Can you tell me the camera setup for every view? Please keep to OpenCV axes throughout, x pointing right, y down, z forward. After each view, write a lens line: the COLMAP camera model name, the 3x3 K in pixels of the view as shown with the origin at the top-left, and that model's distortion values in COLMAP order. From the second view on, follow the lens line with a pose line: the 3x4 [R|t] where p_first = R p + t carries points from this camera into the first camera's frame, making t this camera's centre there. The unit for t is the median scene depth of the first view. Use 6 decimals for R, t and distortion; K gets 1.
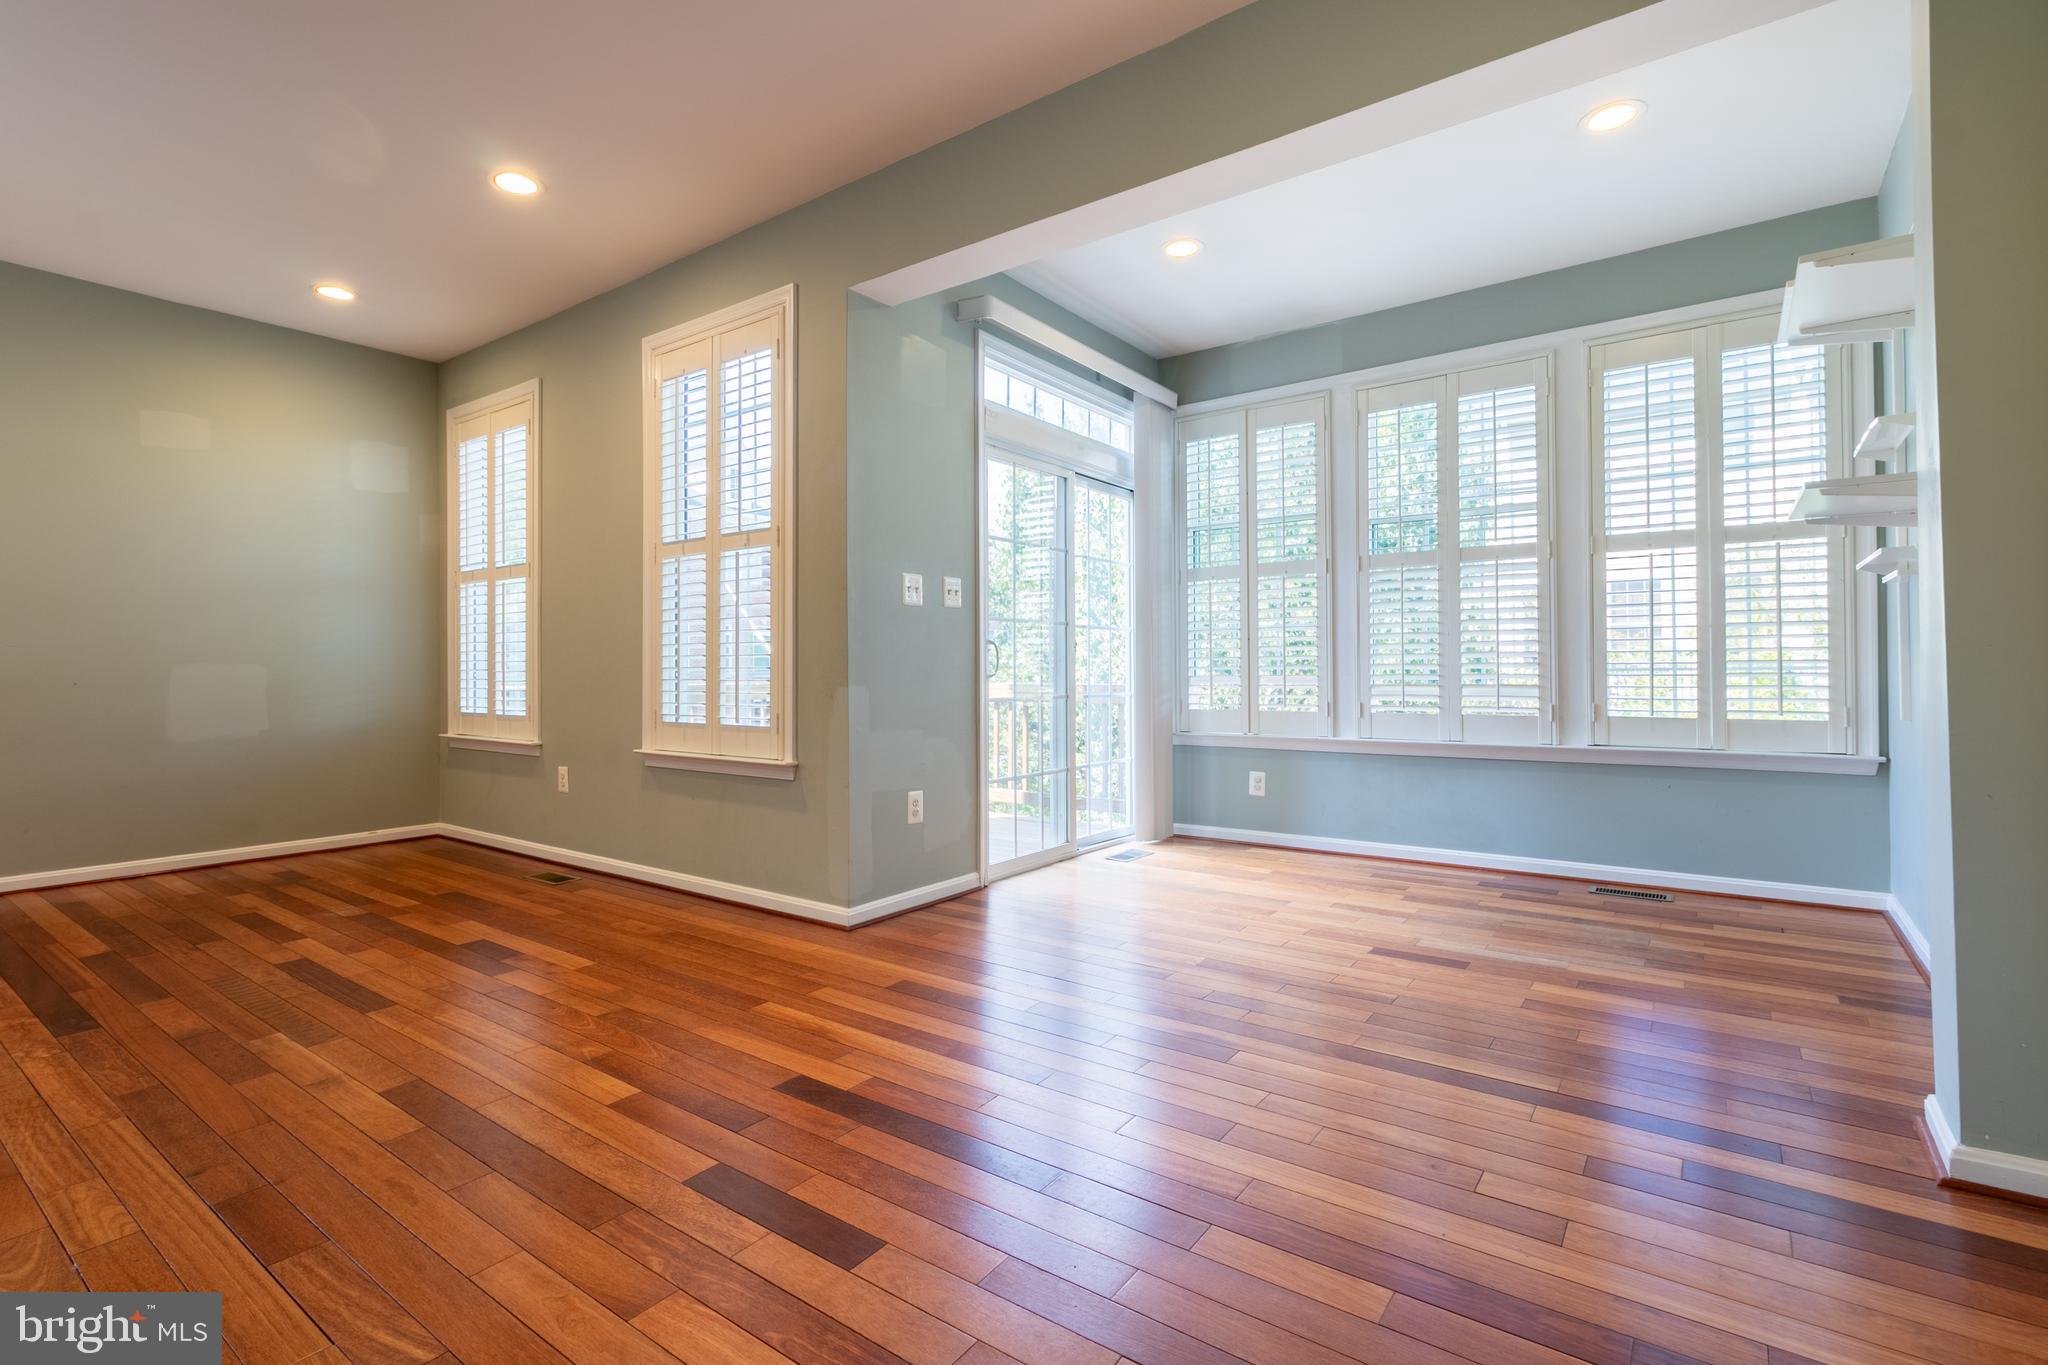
lens RADIAL K [[949.1, 0, 1015.6], [0, 949.1, 666.6], [0, 0, 1]] dist [0.001726, 0.000106]
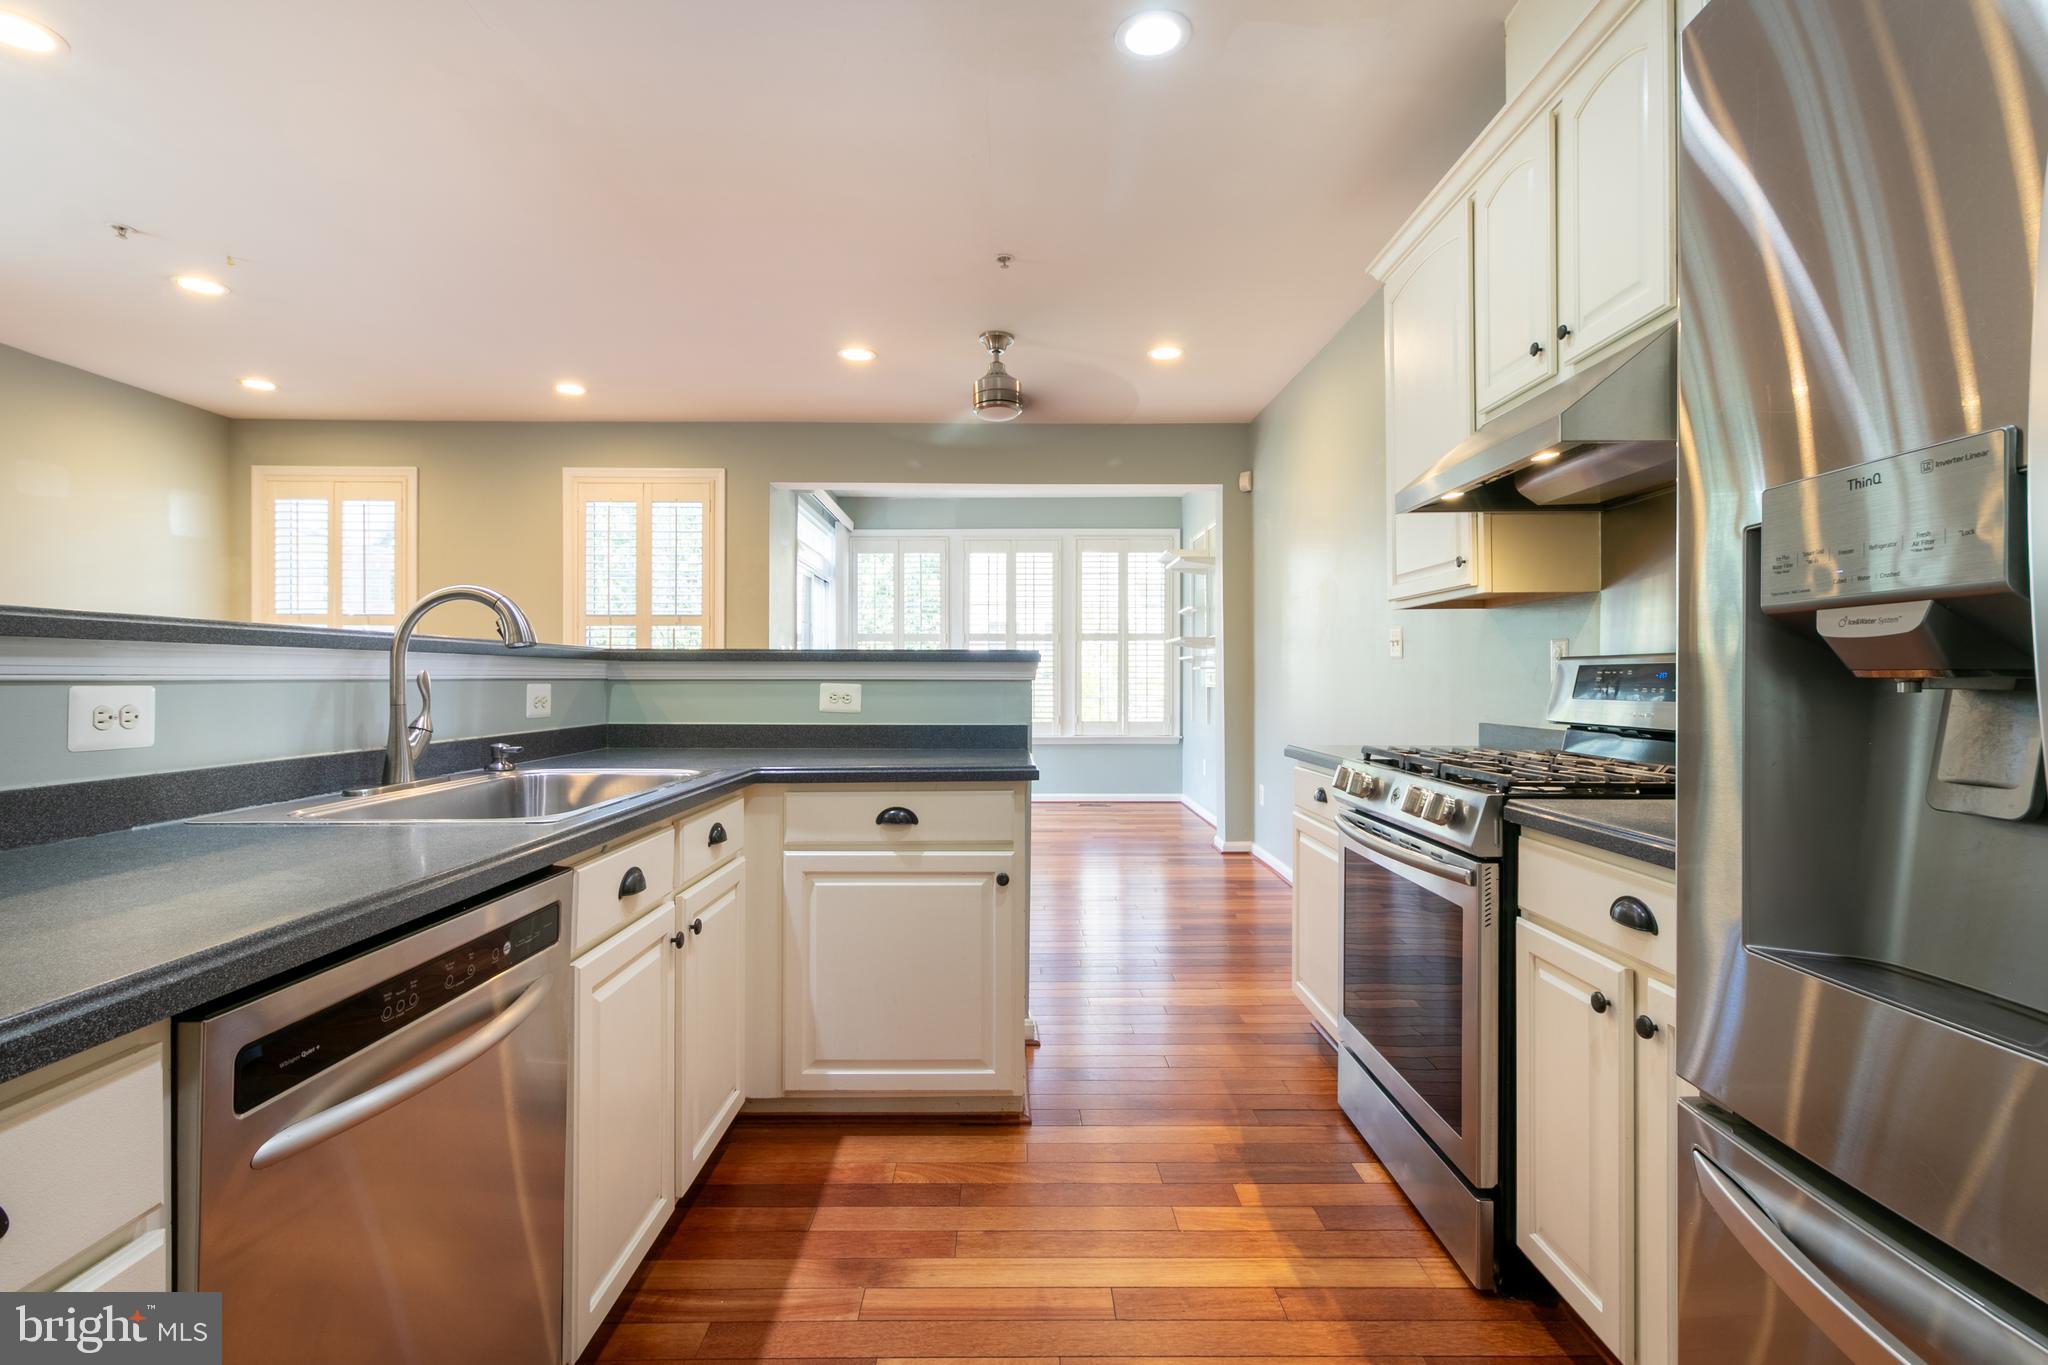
lens RADIAL K [[949.1, 0, 1024.5], [0, 949.1, 678.4], [0, 0, 1]] dist [0.001726, 0.000106]
pose [[0.795879, 0.007346, 0.605411, -0.731768], [-0.012265, 0.999917, 0.003990, -0.047512], [-0.605331, -0.010601, 0.795903, -0.567850]]
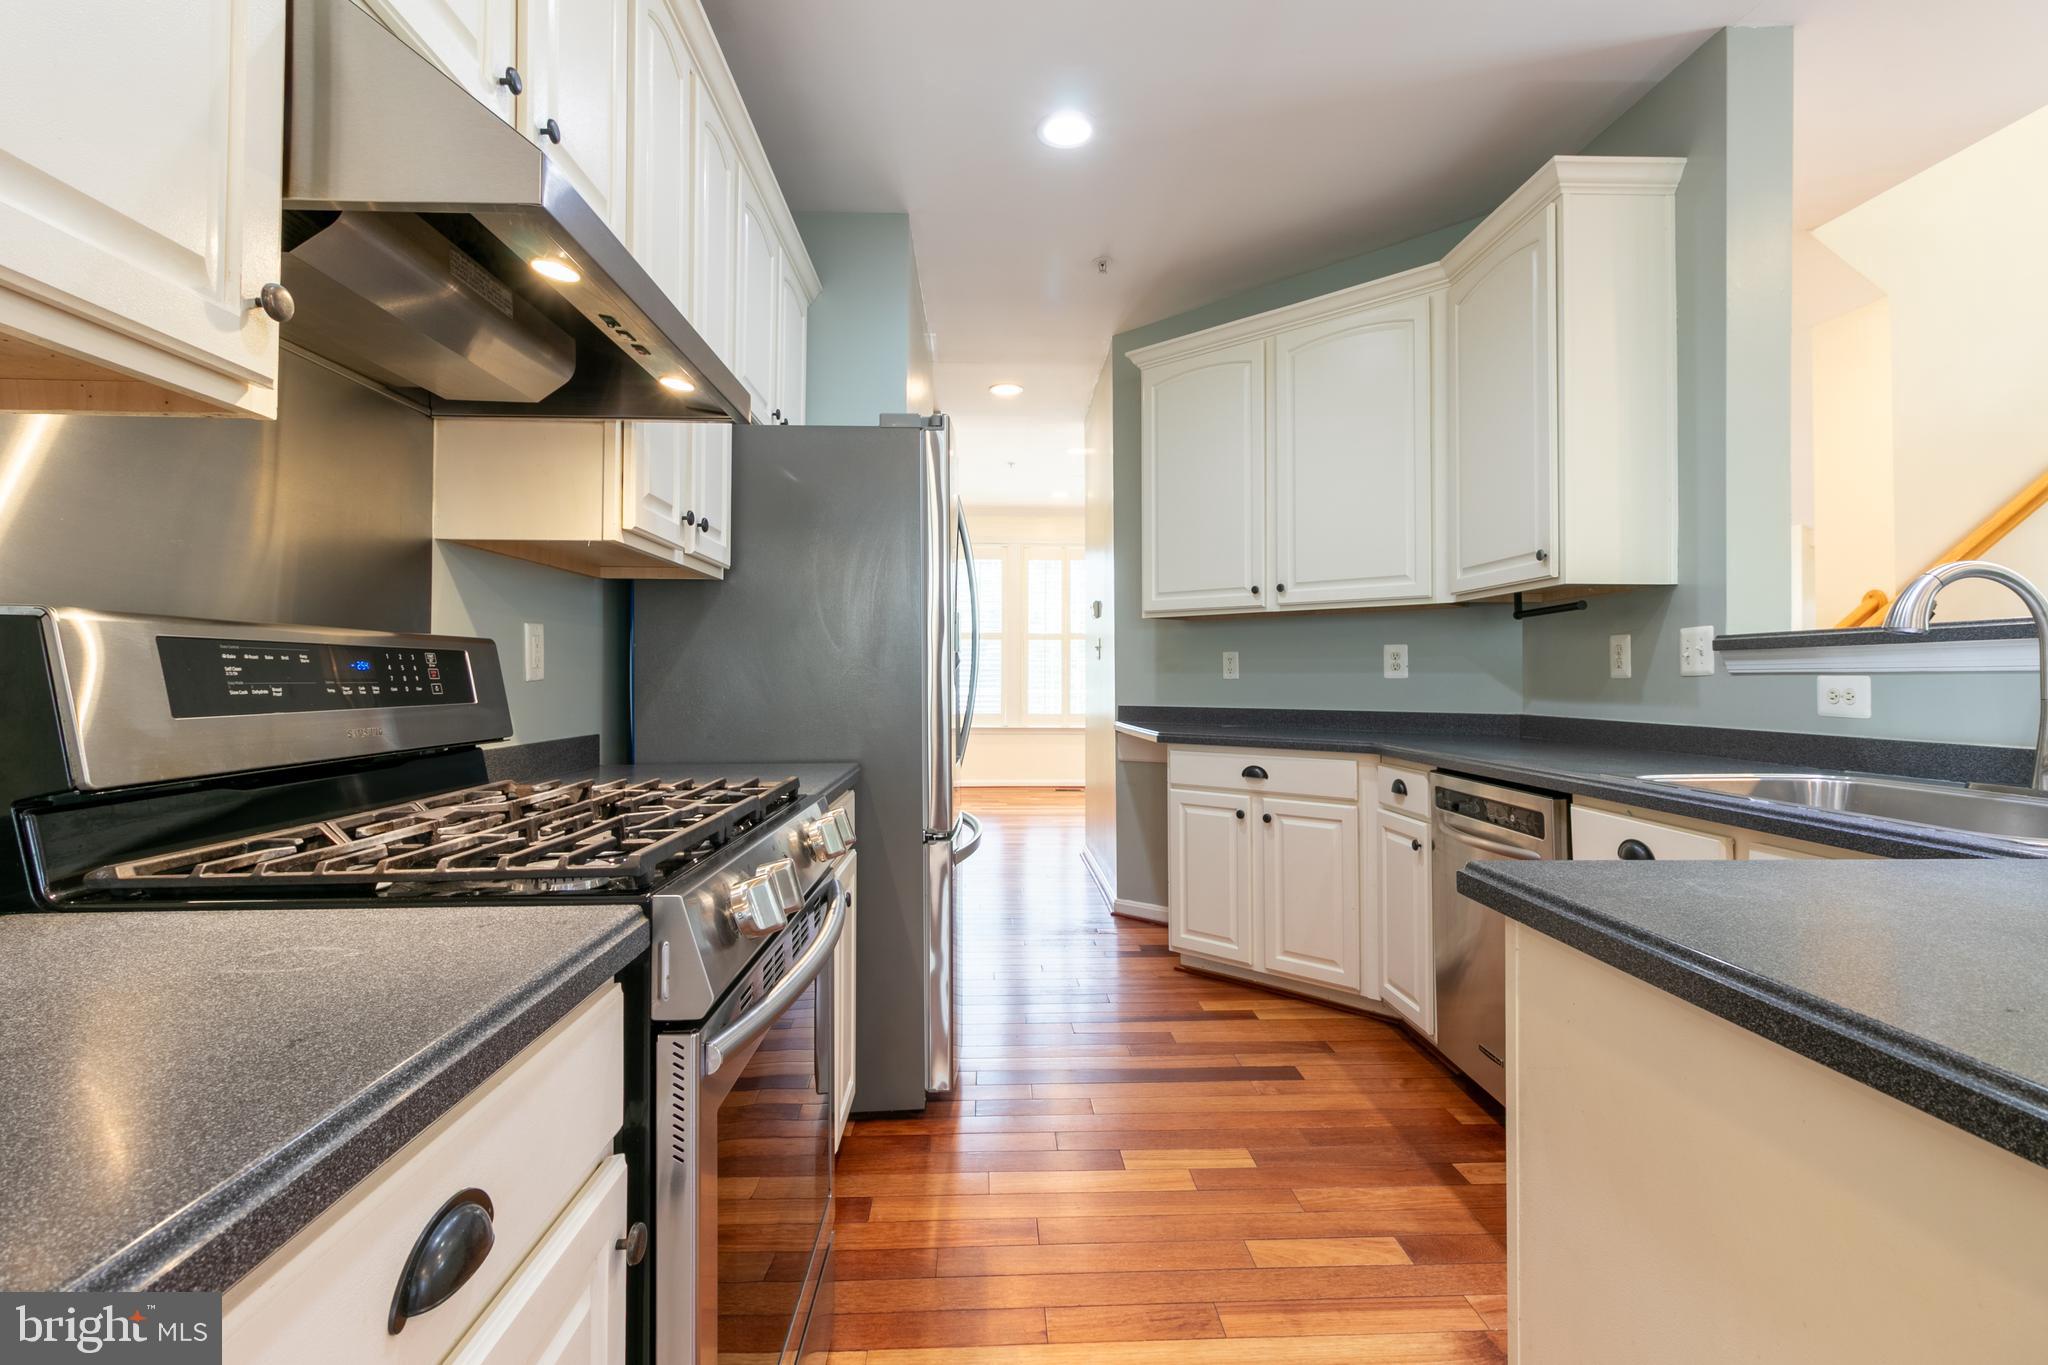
lens RADIAL K [[949.1, 0, 1061.8], [0, 949.1, 660.5], [0, 0, 1]] dist [0.001726, 0.000106]
pose [[-0.755536, -0.002857, -0.655101, 2.024192], [0.015206, 0.999645, -0.021897, -0.026611], [0.654931, -0.026506, -0.755224, 2.060429]]
